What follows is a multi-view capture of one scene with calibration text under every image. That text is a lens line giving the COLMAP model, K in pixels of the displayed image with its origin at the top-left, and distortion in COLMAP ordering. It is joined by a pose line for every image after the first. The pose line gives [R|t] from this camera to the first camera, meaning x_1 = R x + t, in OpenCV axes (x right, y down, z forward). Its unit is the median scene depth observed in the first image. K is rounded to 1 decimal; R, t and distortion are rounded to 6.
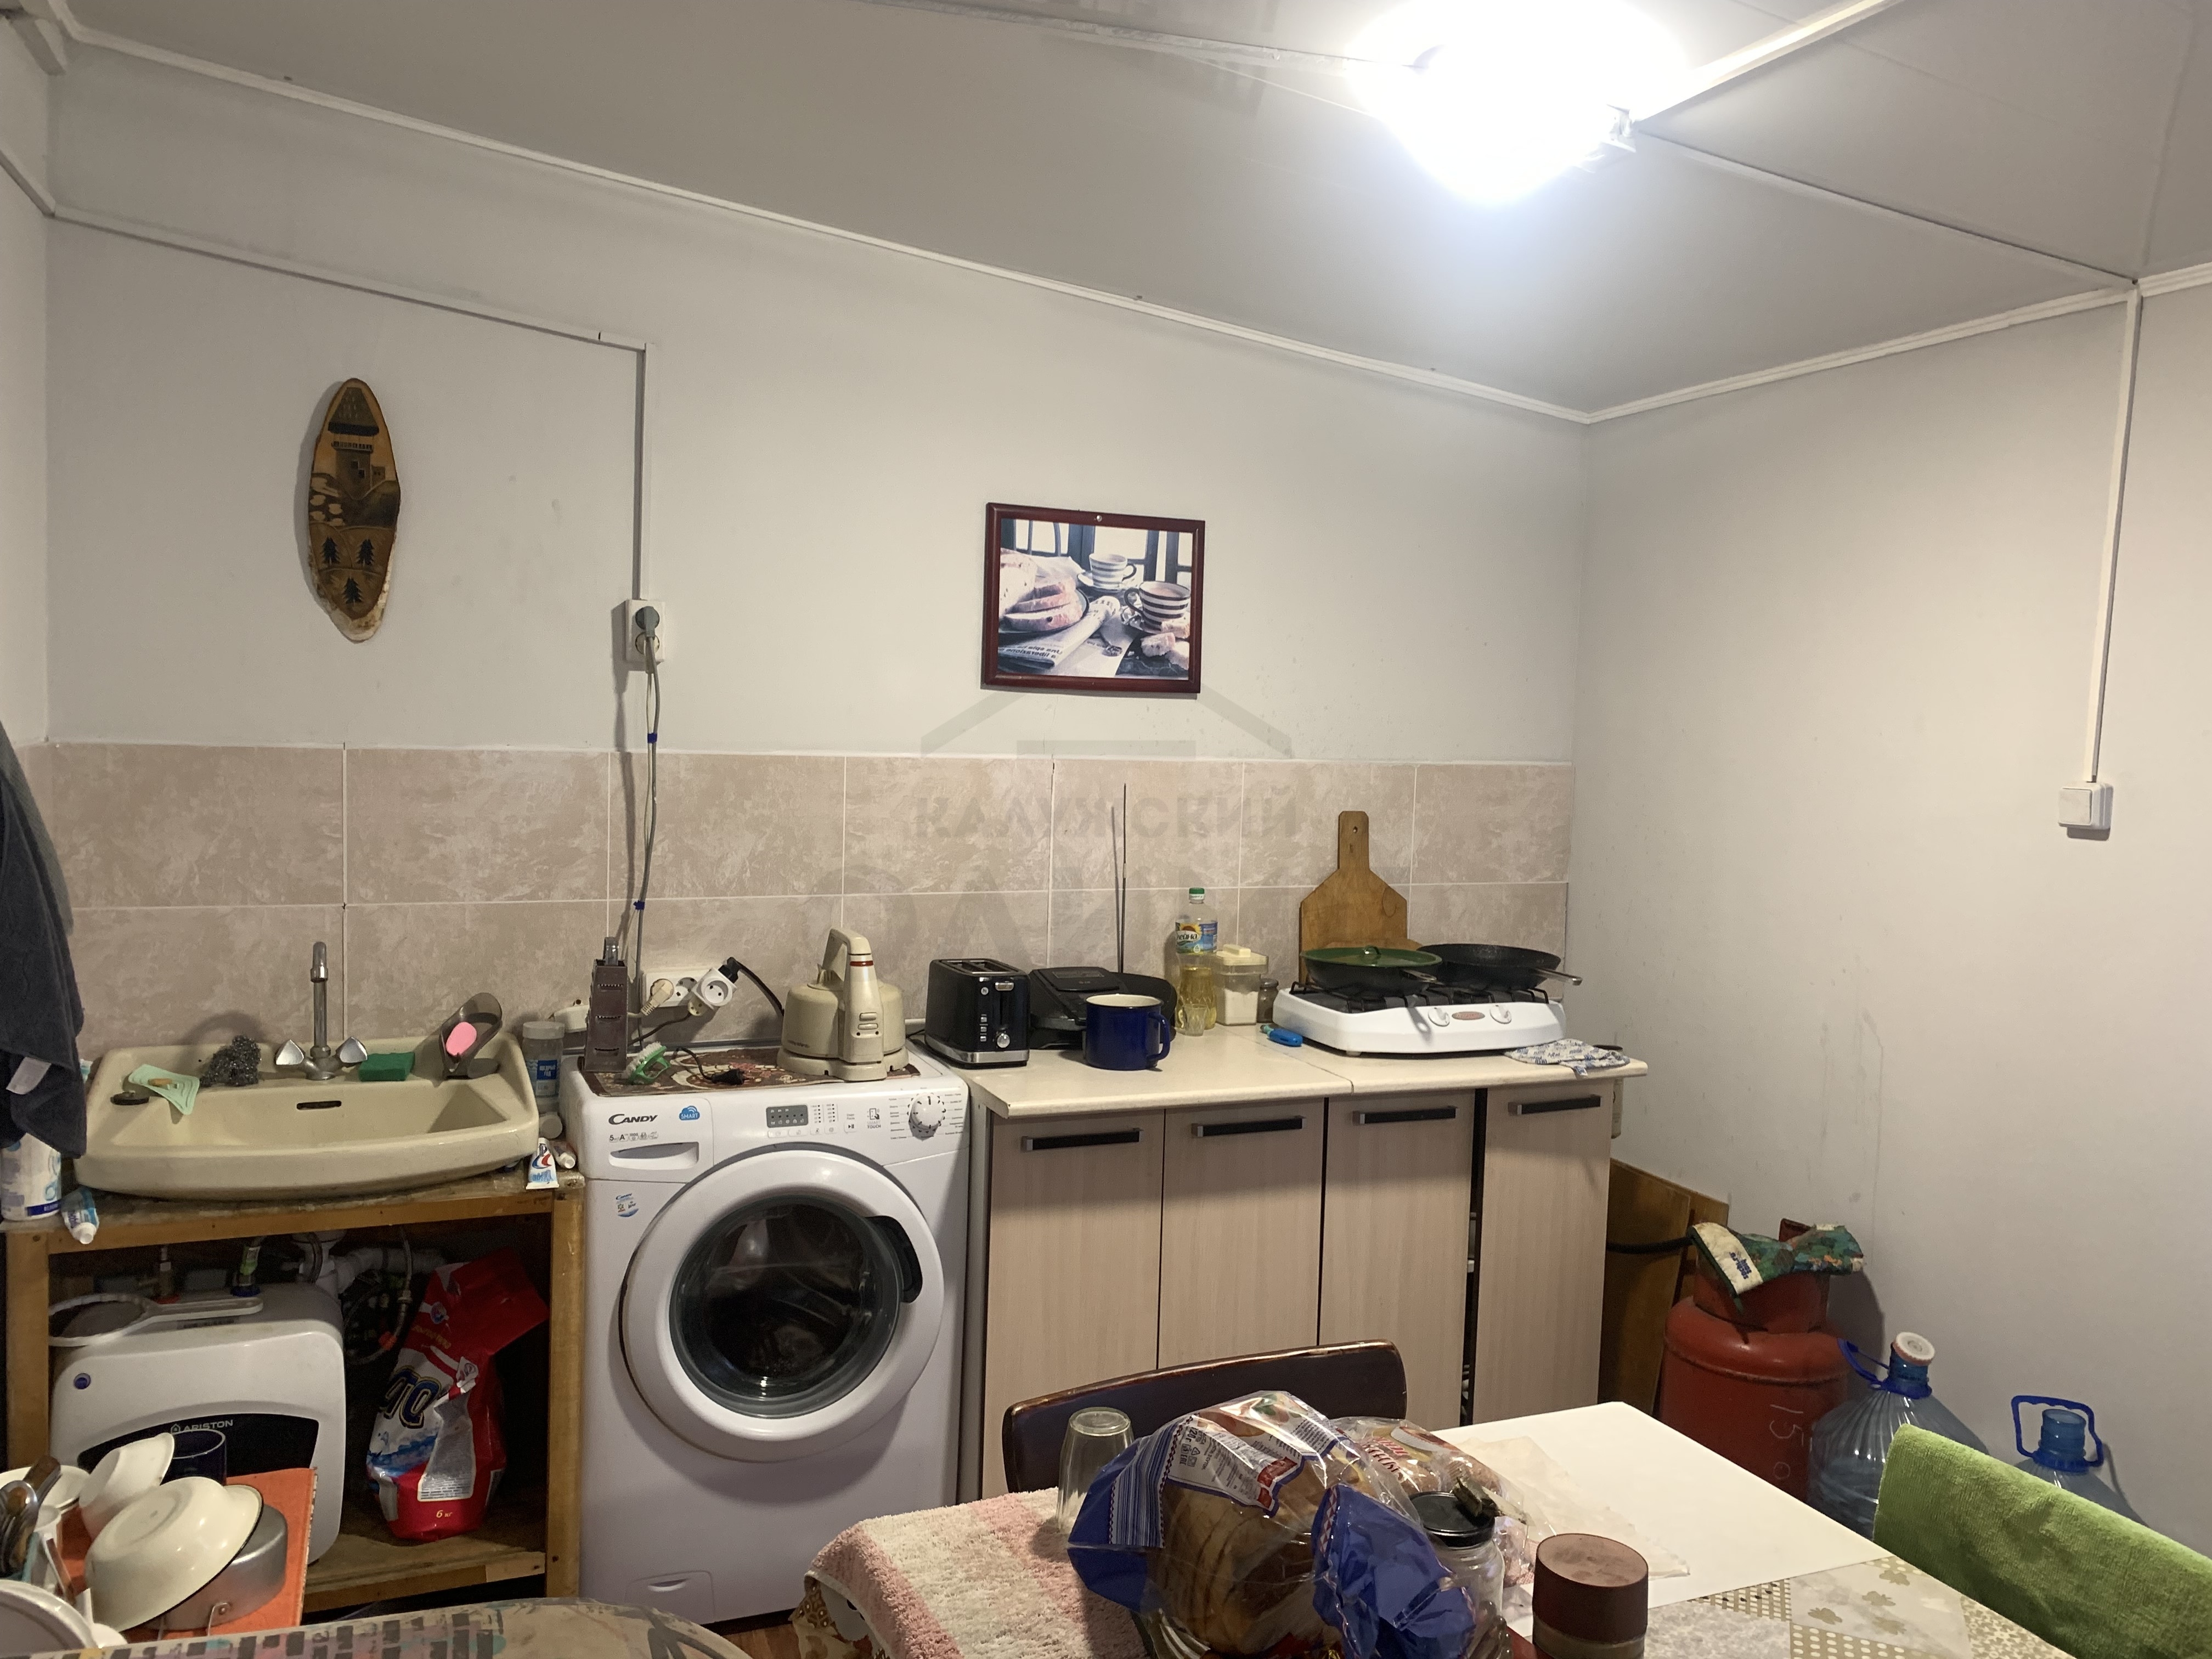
lens RADIAL K [[1694.6, 0, 1108.5], [0, 1694.6, 835.4], [0, 0, 1]] dist [0.100747, -0.195678]
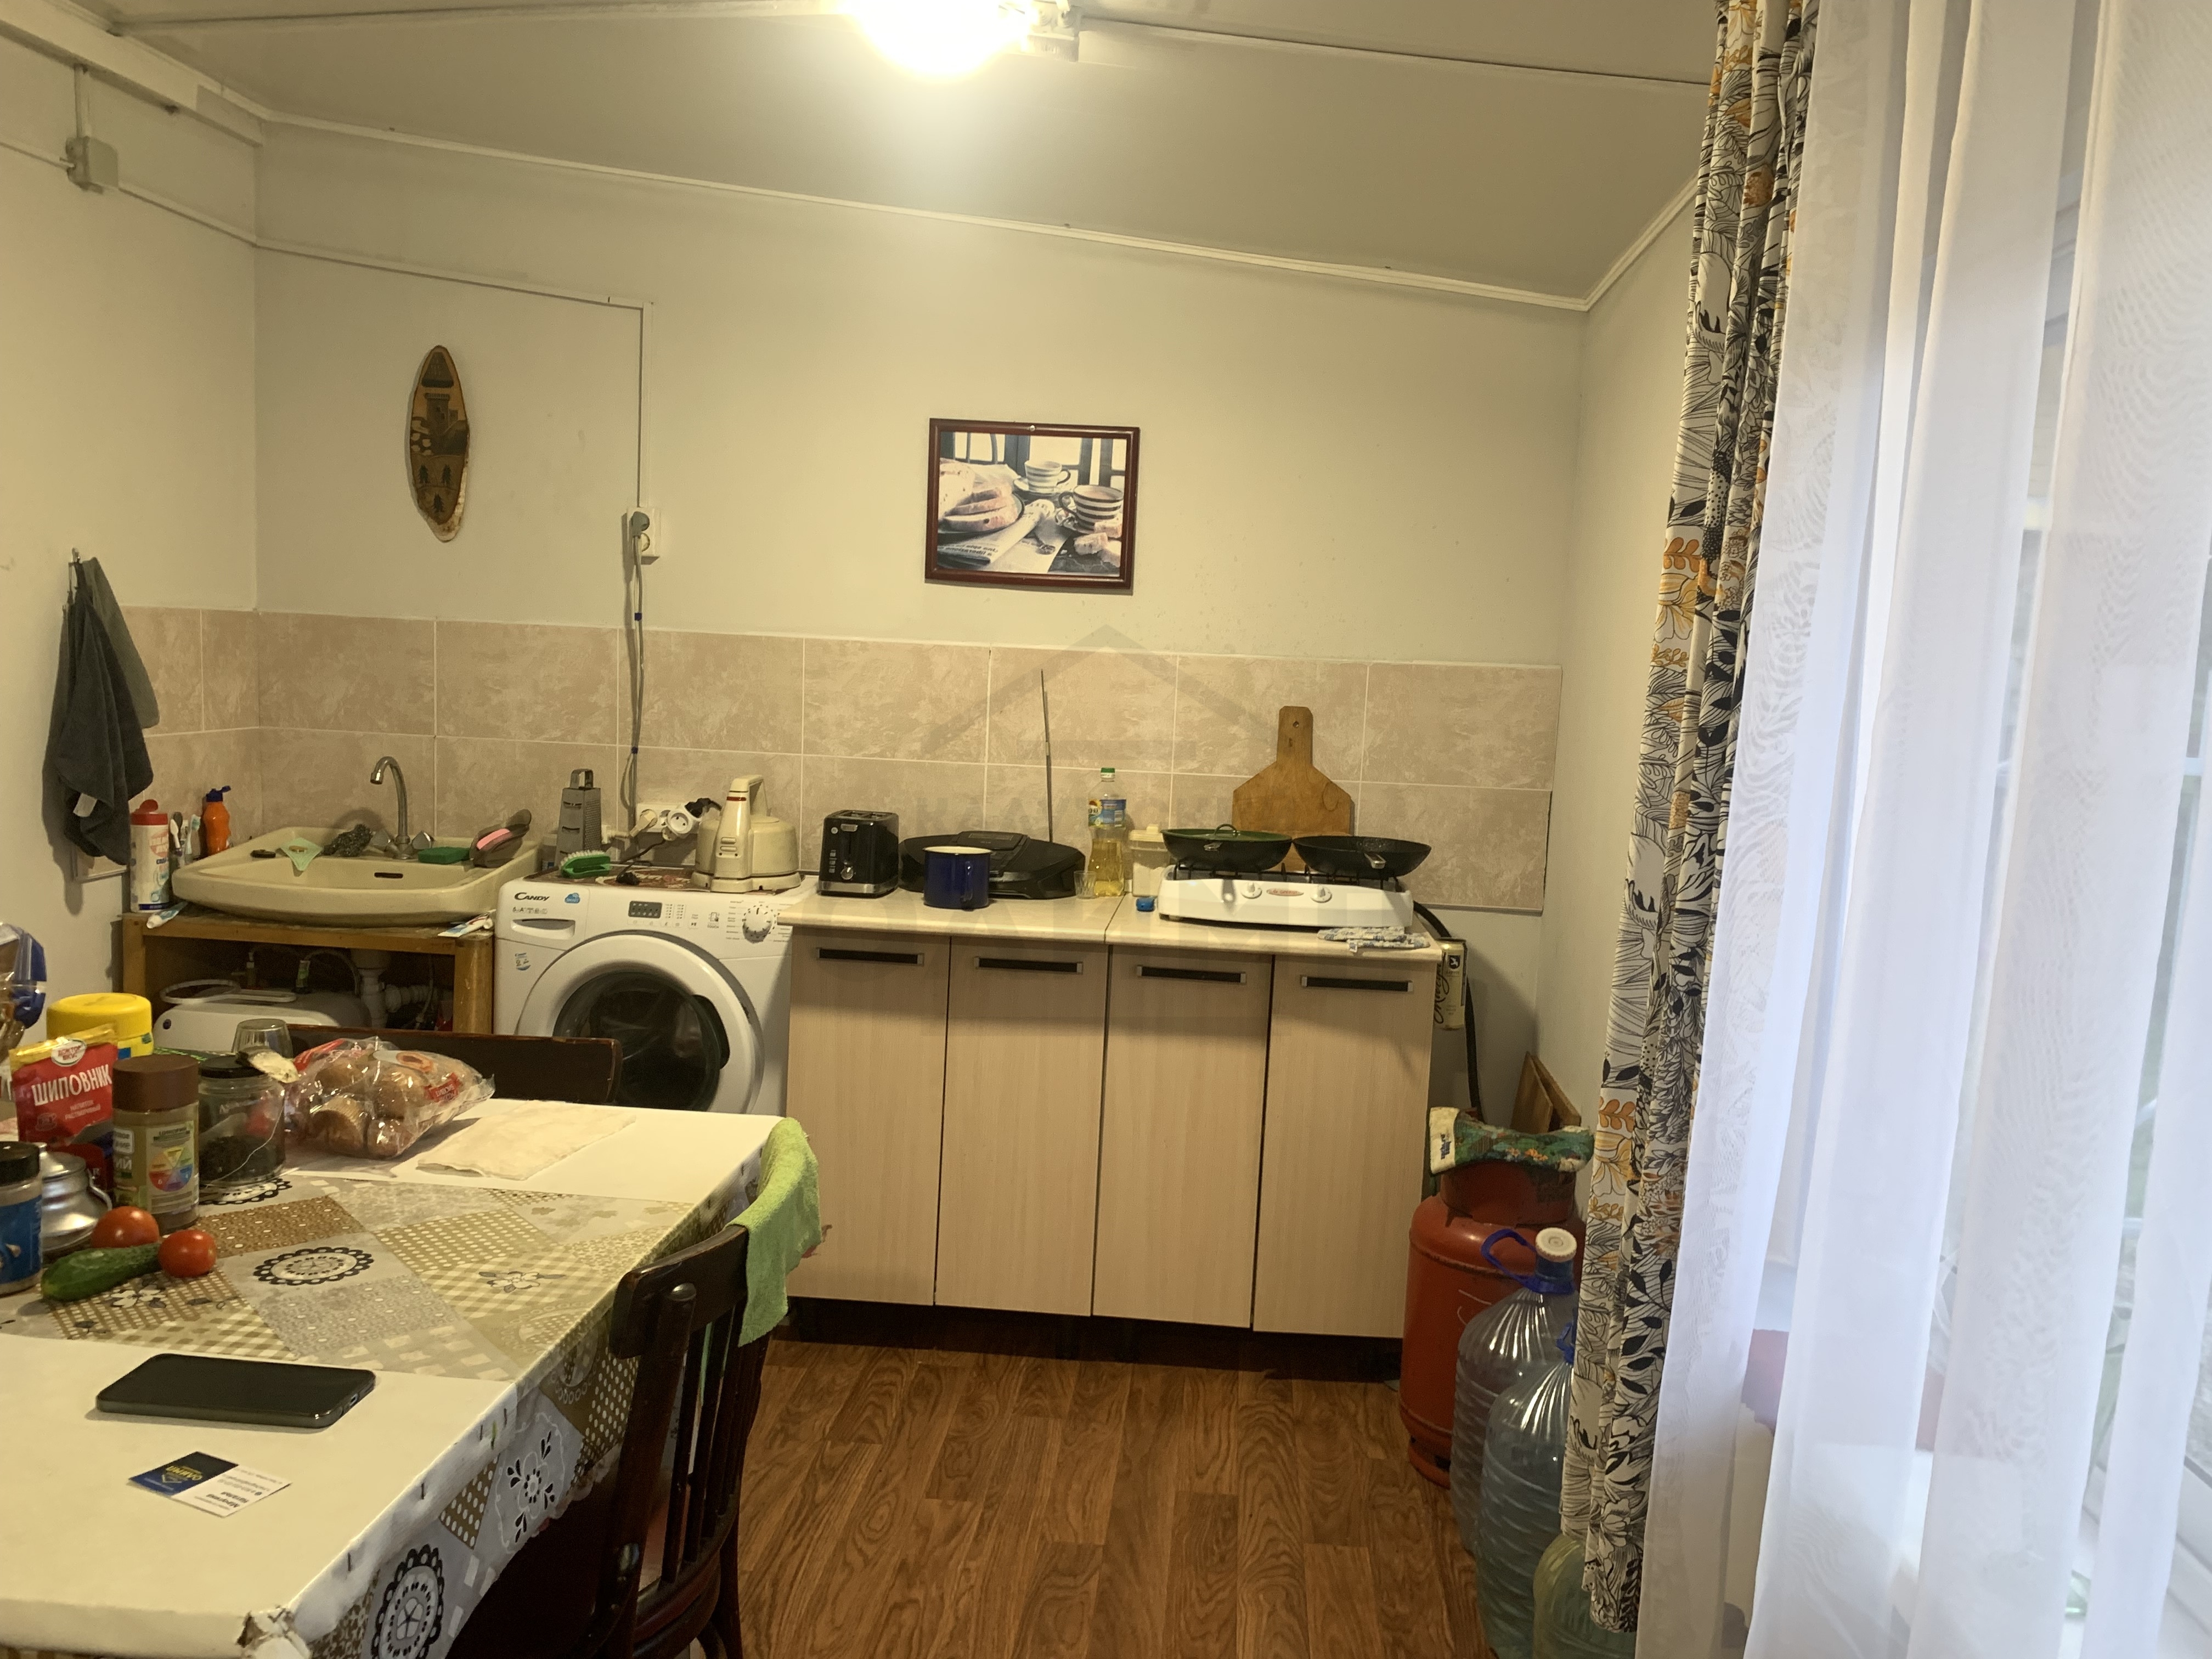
lens RADIAL K [[1698.5, 0, 1107.8], [0, 1698.5, 863.2], [0, 0, 1]] dist [0.125832, -0.341599]
pose [[0.888015, 0.064773, -0.455229, 0.581111], [-0.054250, 0.997873, 0.036158, 0.055597], [0.456602, -0.007412, 0.889640, 0.025414]]
